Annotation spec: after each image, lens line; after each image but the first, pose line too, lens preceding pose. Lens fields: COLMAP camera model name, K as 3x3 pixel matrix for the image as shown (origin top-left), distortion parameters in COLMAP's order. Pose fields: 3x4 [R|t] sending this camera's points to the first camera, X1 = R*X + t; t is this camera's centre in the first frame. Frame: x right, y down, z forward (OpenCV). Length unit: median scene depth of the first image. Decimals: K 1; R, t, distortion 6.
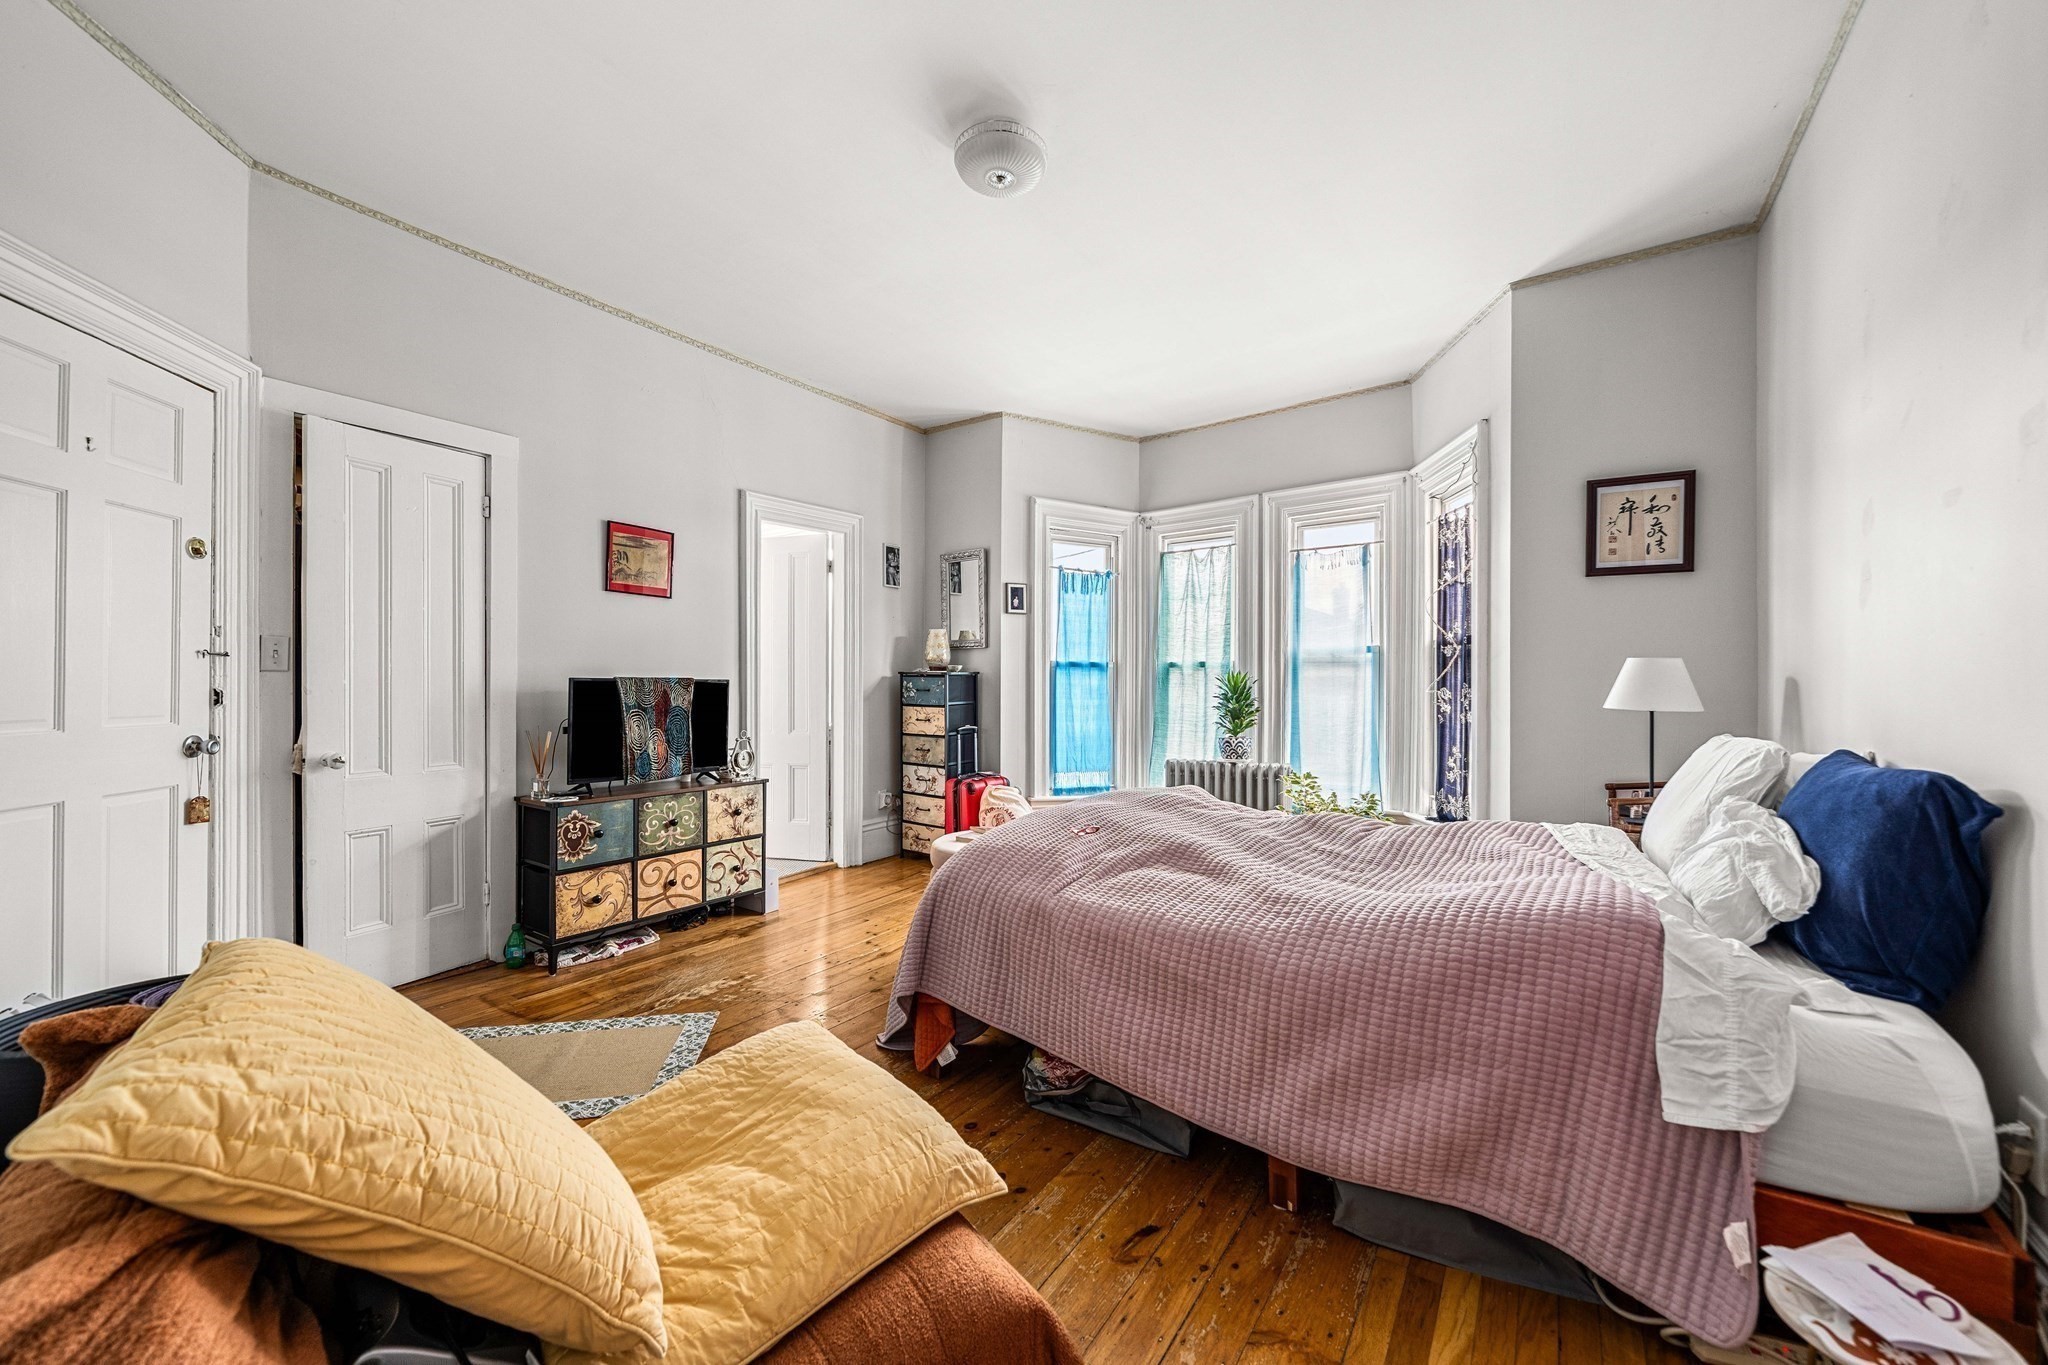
lens RADIAL K [[778.7, 0, 1019.1], [0, 778.7, 688.9], [0, 0, 1]] dist [-0.003734, 0.000250]
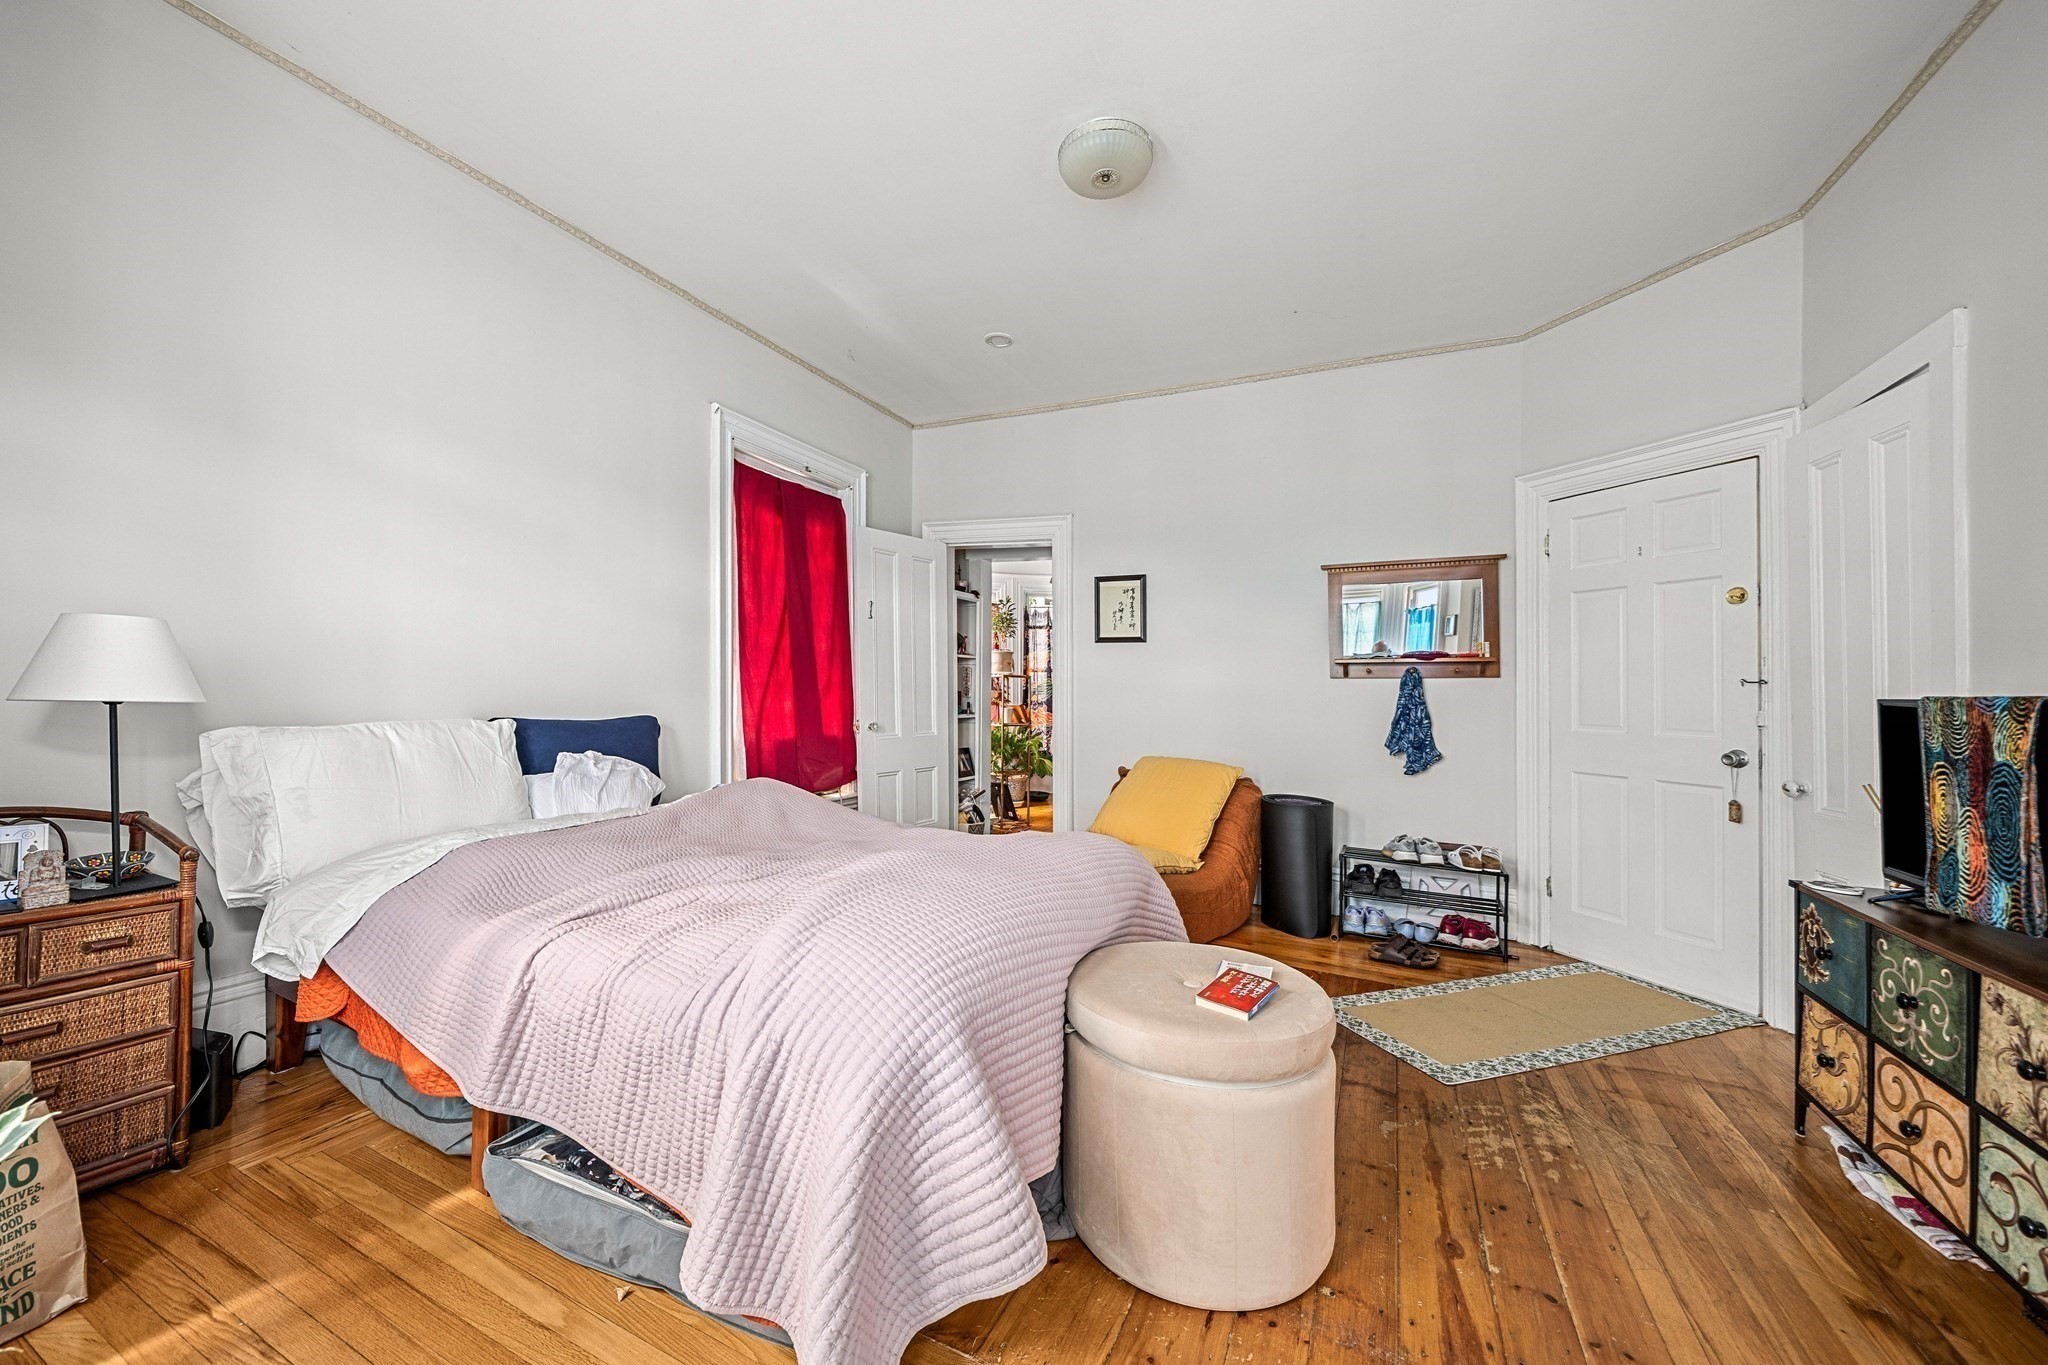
lens RADIAL K [[778.7, 0, 1022.7], [0, 778.7, 686.4], [0, 0, 1]] dist [-0.003734, 0.000250]
pose [[-0.987048, -0.028130, -0.157939, 0.177643], [-0.028291, 0.999599, -0.001232, -0.004589], [0.157910, 0.003252, -0.987448, 1.441051]]
